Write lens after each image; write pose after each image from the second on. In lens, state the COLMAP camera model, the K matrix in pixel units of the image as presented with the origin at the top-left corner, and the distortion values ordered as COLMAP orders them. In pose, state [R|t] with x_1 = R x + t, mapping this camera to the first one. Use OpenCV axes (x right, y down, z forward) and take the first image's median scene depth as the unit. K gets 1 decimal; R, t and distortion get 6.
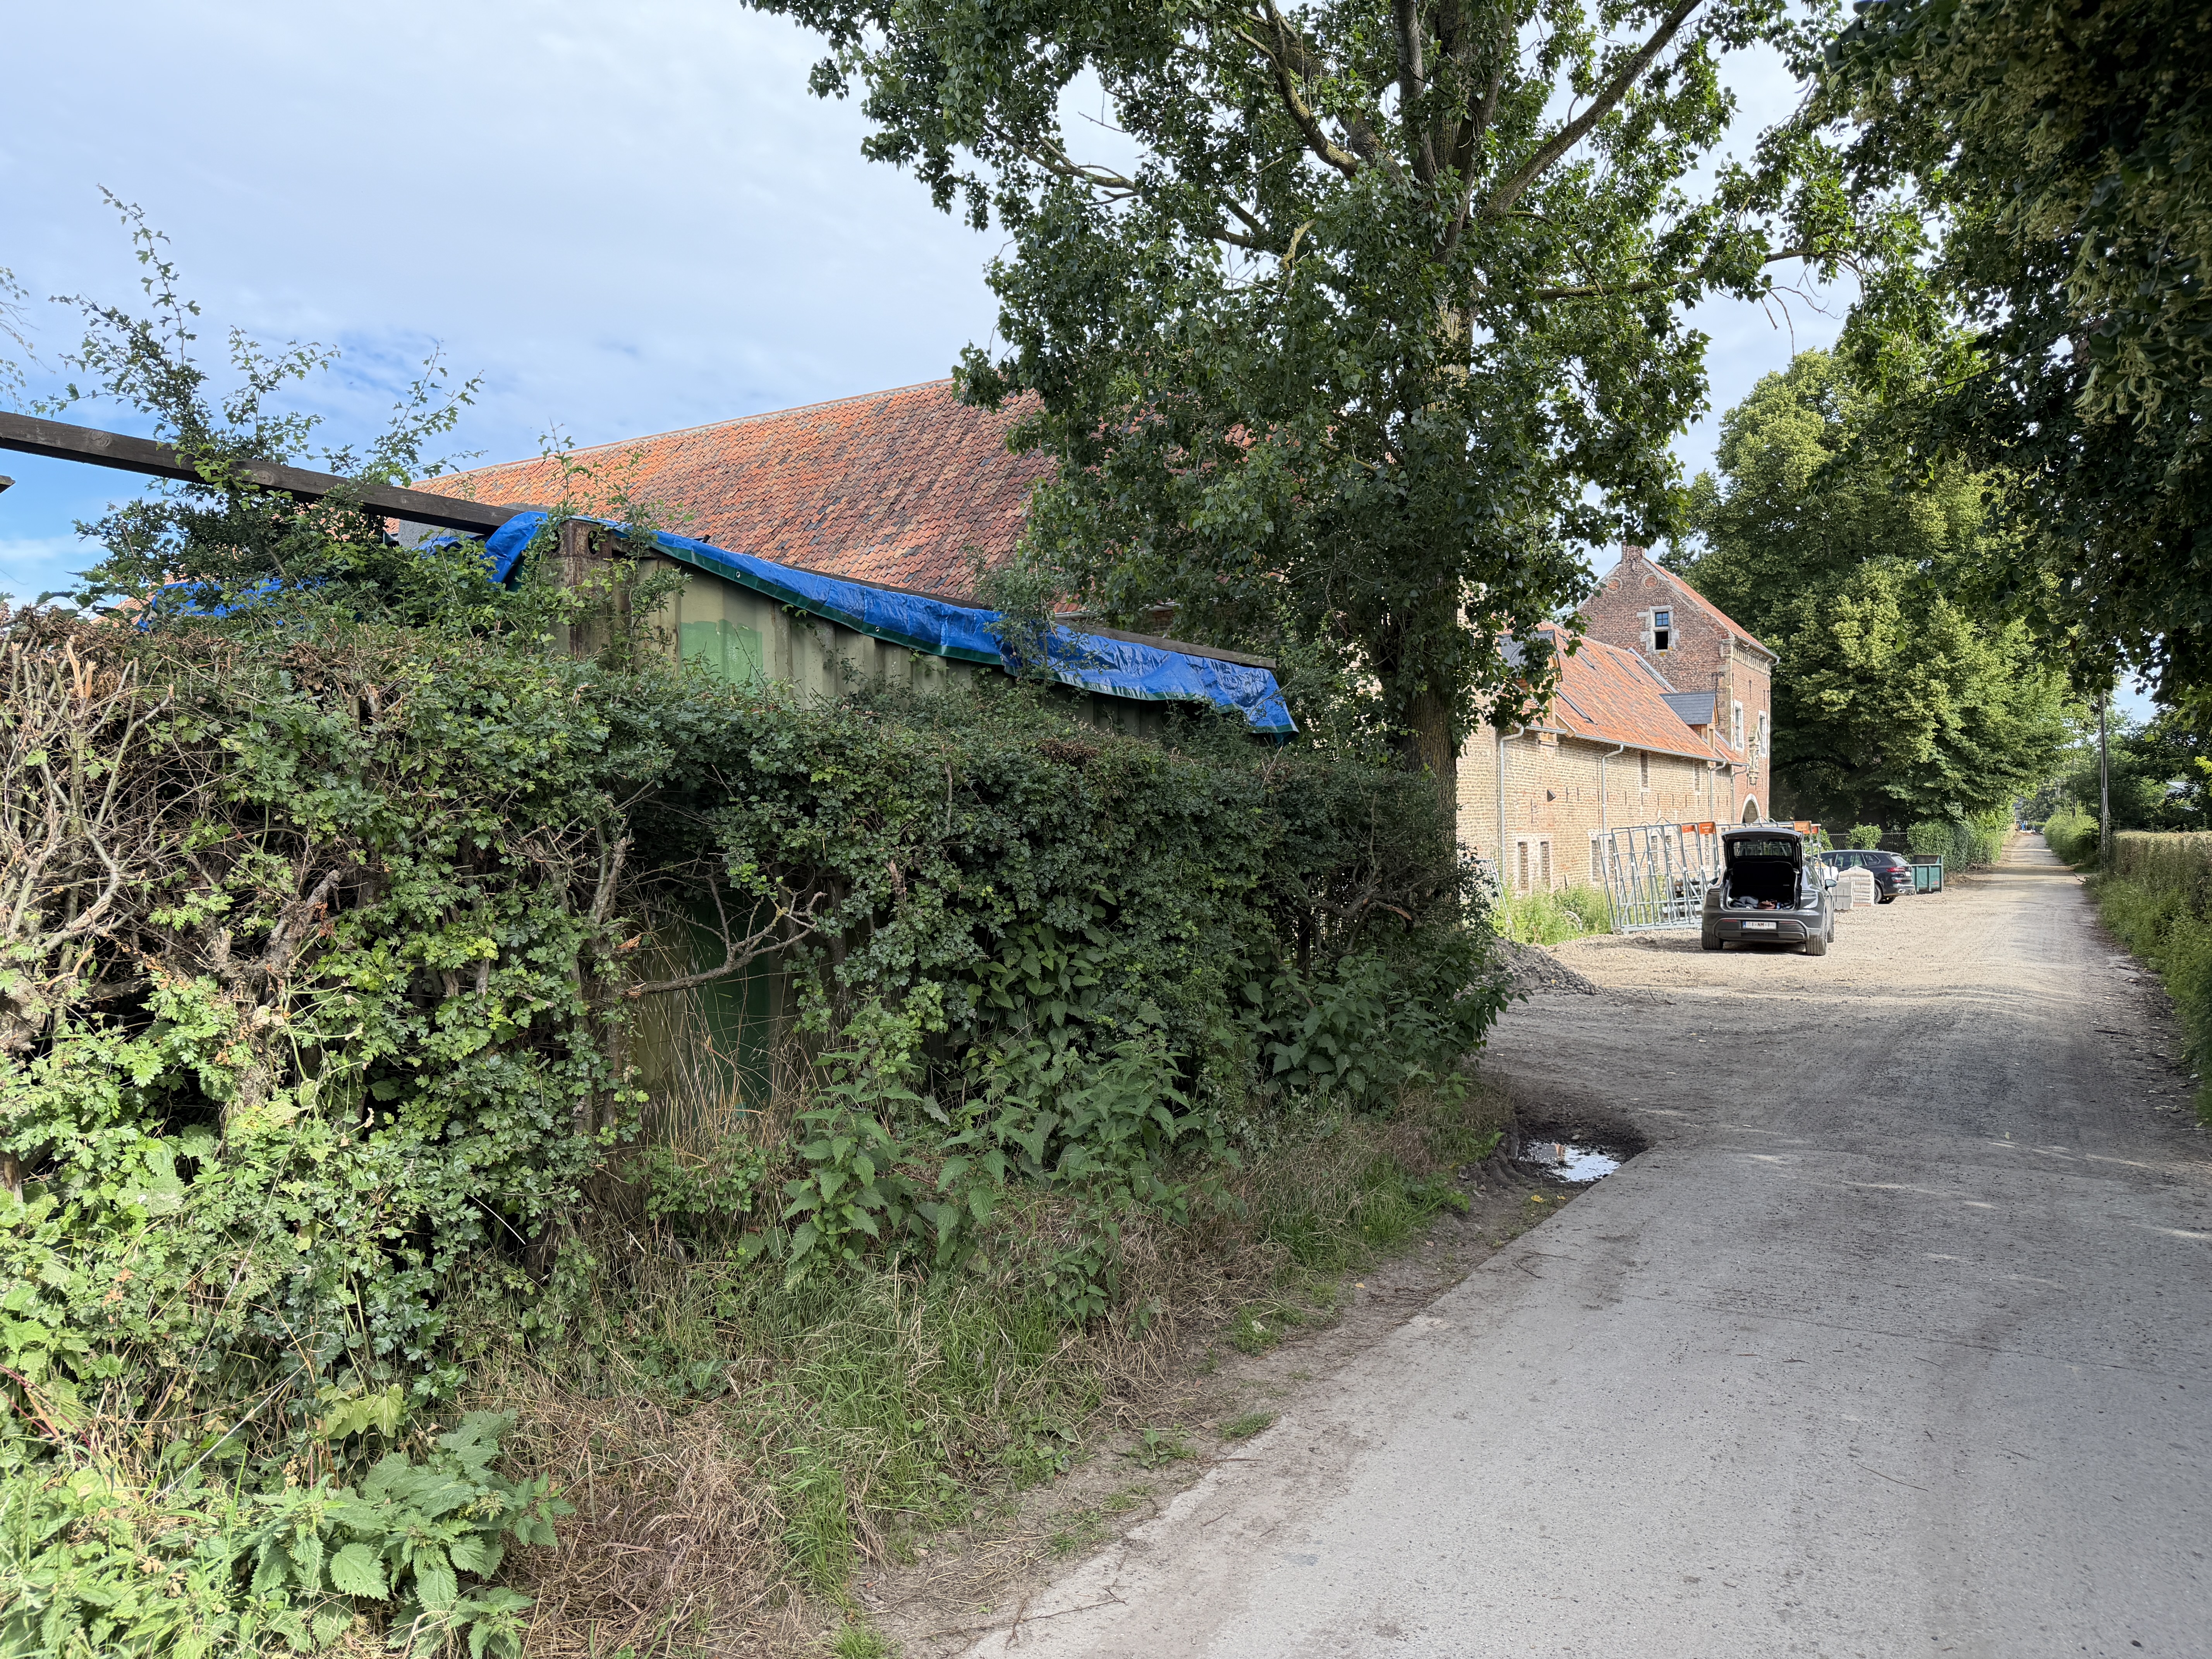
lens RADIAL K [[1556.9, 0, 1095.3], [0, 1556.9, 867.5], [0, 0, 1]] dist [0.000722, 0.001956]
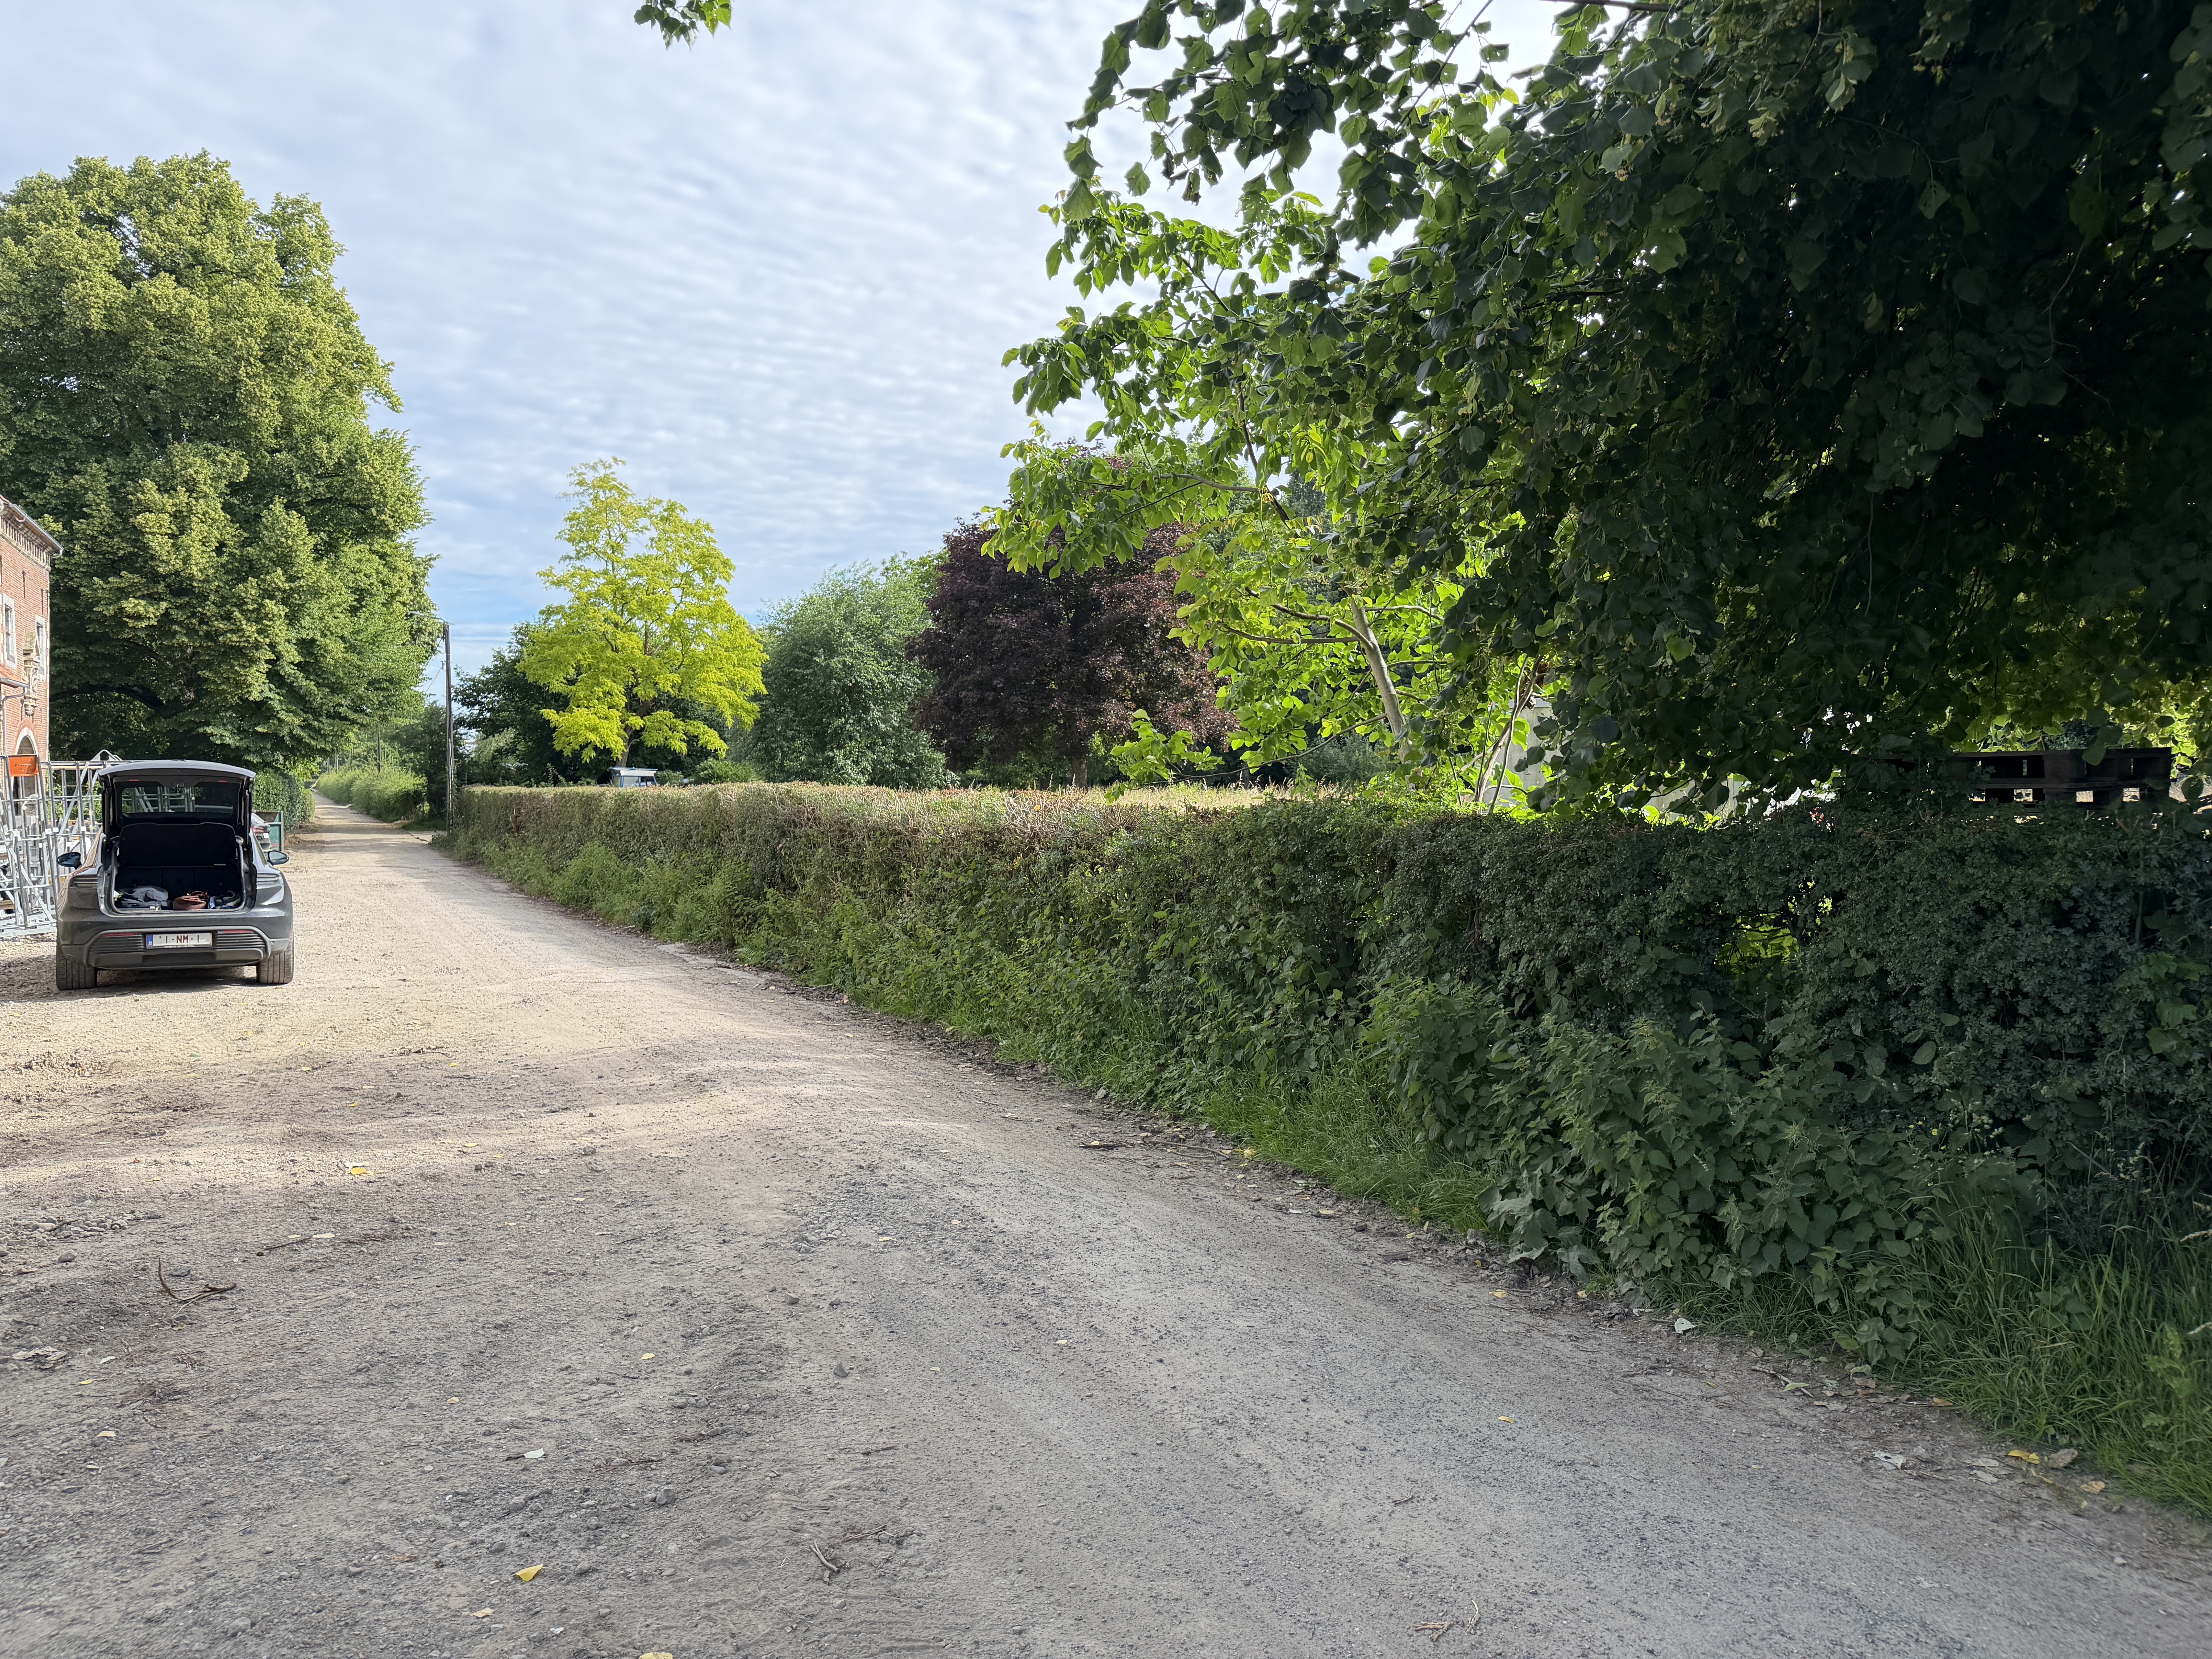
lens RADIAL K [[1556.9, 0, 1095.3], [0, 1556.9, 867.5], [0, 0, 1]] dist [0.000722, 0.001956]
pose [[0.519758, -0.029479, 0.853805, 0.053781], [0.005691, 0.999502, 0.031045, -0.001562], [-0.854295, -0.011277, 0.519667, 0.186890]]
